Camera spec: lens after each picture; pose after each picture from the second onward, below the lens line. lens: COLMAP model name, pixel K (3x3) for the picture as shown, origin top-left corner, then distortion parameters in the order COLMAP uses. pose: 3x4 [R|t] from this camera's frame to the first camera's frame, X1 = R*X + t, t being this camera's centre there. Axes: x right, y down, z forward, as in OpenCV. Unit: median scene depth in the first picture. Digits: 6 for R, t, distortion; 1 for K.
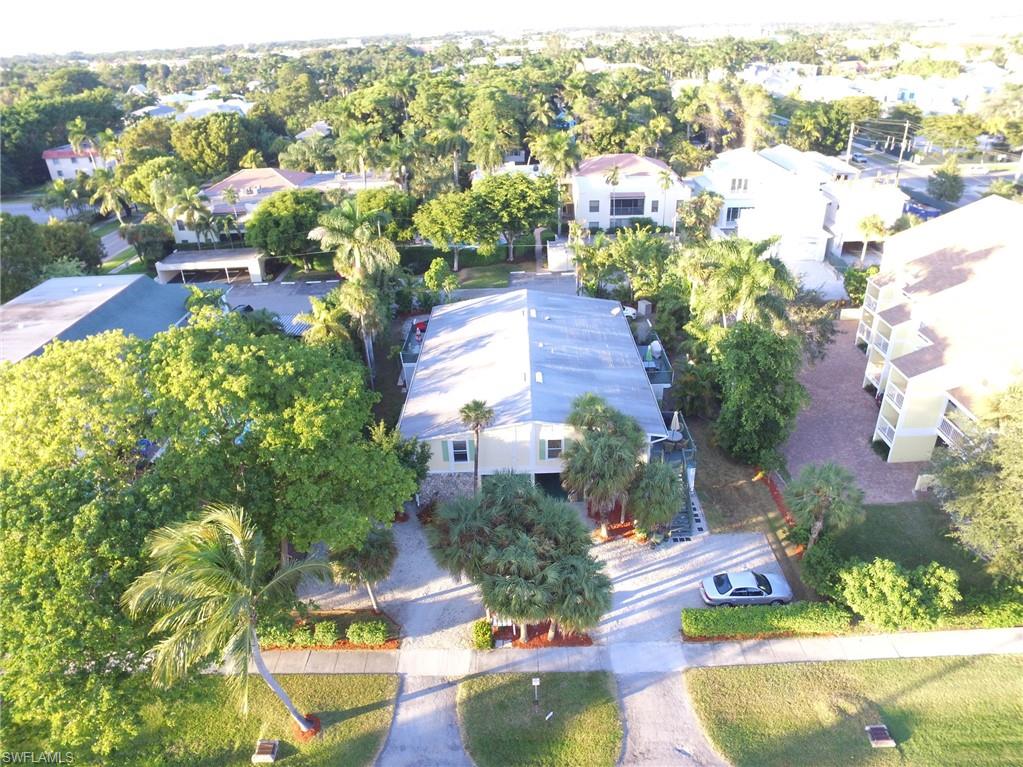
lens RADIAL K [[688.5, 0, 514.8], [0, 688.5, 379.7], [0, 0, 1]] dist [-0.125090, 0.089673]
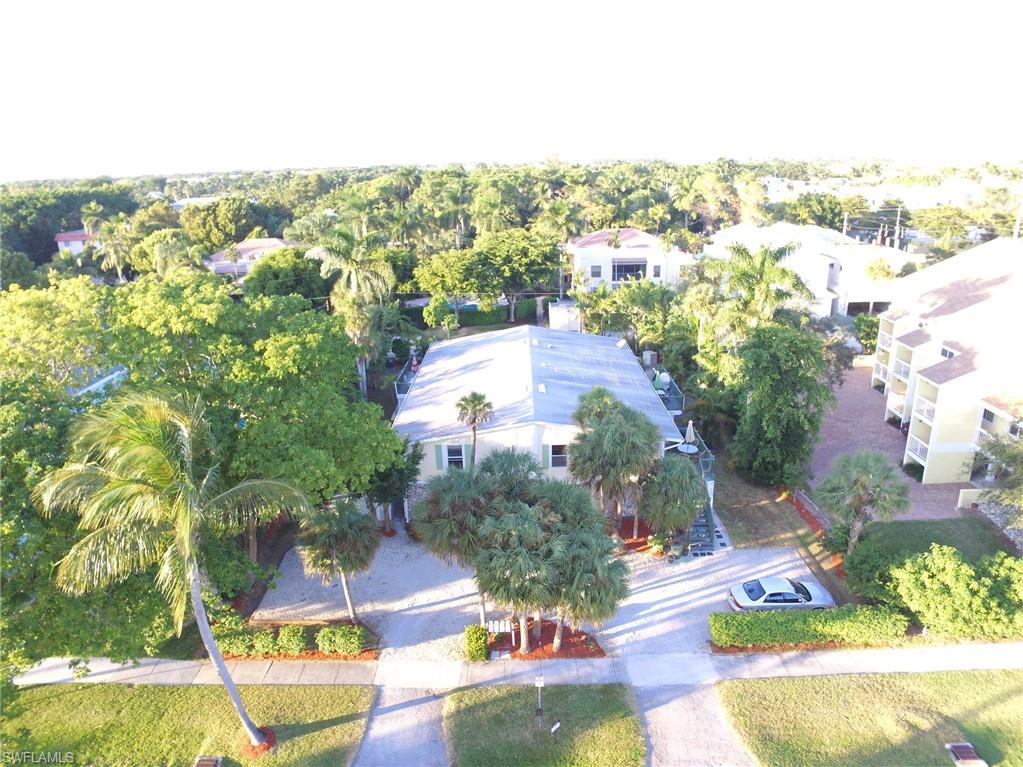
lens RADIAL K [[688.5, 0, 514.8], [0, 688.5, 379.7], [0, 0, 1]] dist [-0.125090, 0.089673]
pose [[0.999959, 0.009060, -0.000005, -0.001235], [-0.008931, 0.985714, -0.168189, 0.122936], [-0.001519, 0.168182, 0.985755, 0.069105]]
